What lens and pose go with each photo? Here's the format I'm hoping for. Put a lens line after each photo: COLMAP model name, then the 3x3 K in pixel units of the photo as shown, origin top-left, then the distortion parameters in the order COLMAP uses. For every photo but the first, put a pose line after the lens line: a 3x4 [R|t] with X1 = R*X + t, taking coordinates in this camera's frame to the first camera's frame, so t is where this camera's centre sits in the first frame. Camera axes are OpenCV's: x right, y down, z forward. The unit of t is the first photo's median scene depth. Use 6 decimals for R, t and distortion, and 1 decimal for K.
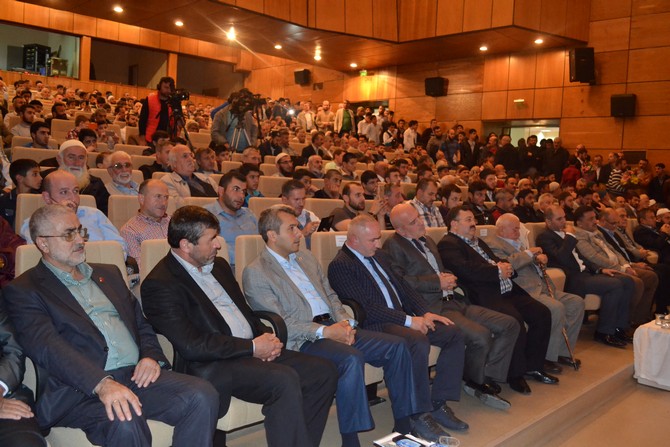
lens RADIAL K [[597.0, 0, 332.0], [0, 597.0, 225.4], [0, 0, 1]] dist [-0.067249, -0.010958]
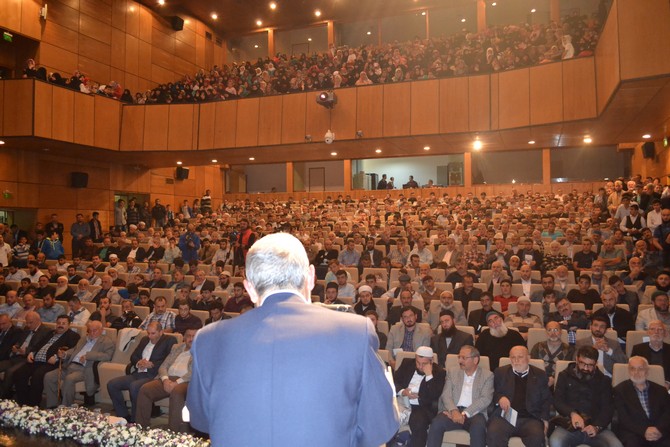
lens RADIAL K [[535.7, 0, 335.9], [0, 535.7, 222.9], [0, 0, 1]] dist [-0.083079, 0.012482]
pose [[0.418134, -0.062507, -0.906232, 0.596680], [-0.043122, 0.995139, -0.088536, -0.059185], [0.907361, 0.076098, 0.413406, 0.302225]]
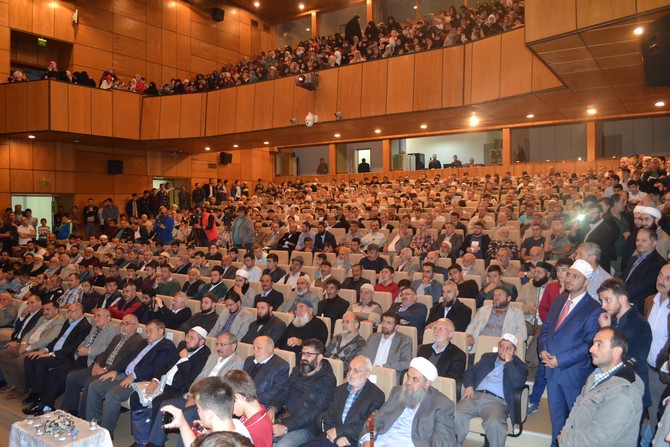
lens RADIAL K [[535.7, 0, 335.2], [0, 535.7, 224.7], [0, 0, 1]] dist [-0.083079, 0.012482]
pose [[0.192850, -0.024518, -0.980922, 0.670129], [-0.057678, 0.997676, -0.036276, -0.075485], [0.979532, 0.063573, 0.190988, 0.531922]]
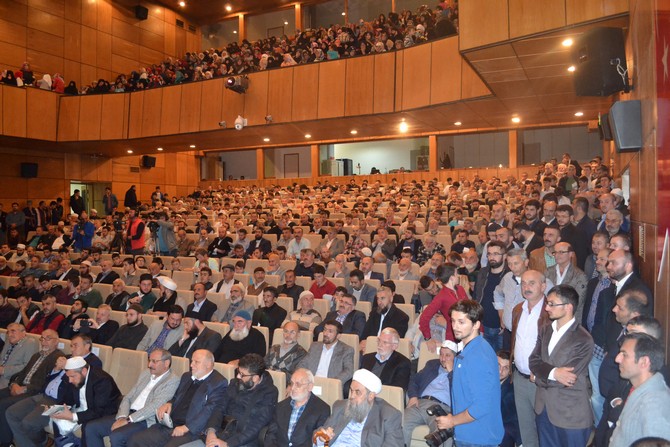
lens RADIAL K [[535.7, 0, 333.8], [0, 535.7, 224.9], [0, 0, 1]] dist [-0.083079, 0.012482]
pose [[0.325510, -0.034806, -0.944898, 0.656878], [-0.047509, 0.997458, -0.053109, -0.075910], [0.944344, 0.062179, 0.323029, 0.525073]]
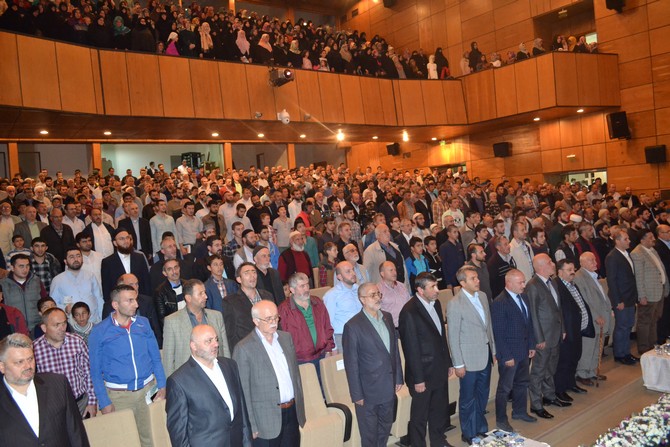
lens RADIAL K [[535.7, 0, 332.2], [0, 535.7, 224.5], [0, 0, 1]] dist [-0.083079, 0.012482]
pose [[0.980080, -0.115008, -0.161914, -0.015114], [0.107745, 0.992766, -0.052975, -0.057659], [0.166835, 0.034474, 0.985382, -0.166299]]
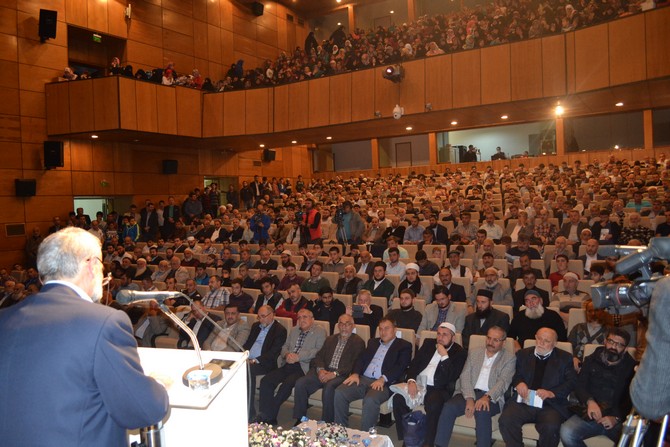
lens RADIAL K [[535.7, 0, 333.9], [0, 535.7, 225.2], [0, 0, 1]] dist [-0.083079, 0.012482]
pose [[0.222339, -0.025235, -0.974643, 0.617585], [-0.025961, 0.999157, -0.031793, -0.064194], [0.974624, 0.032372, 0.221496, 0.360360]]
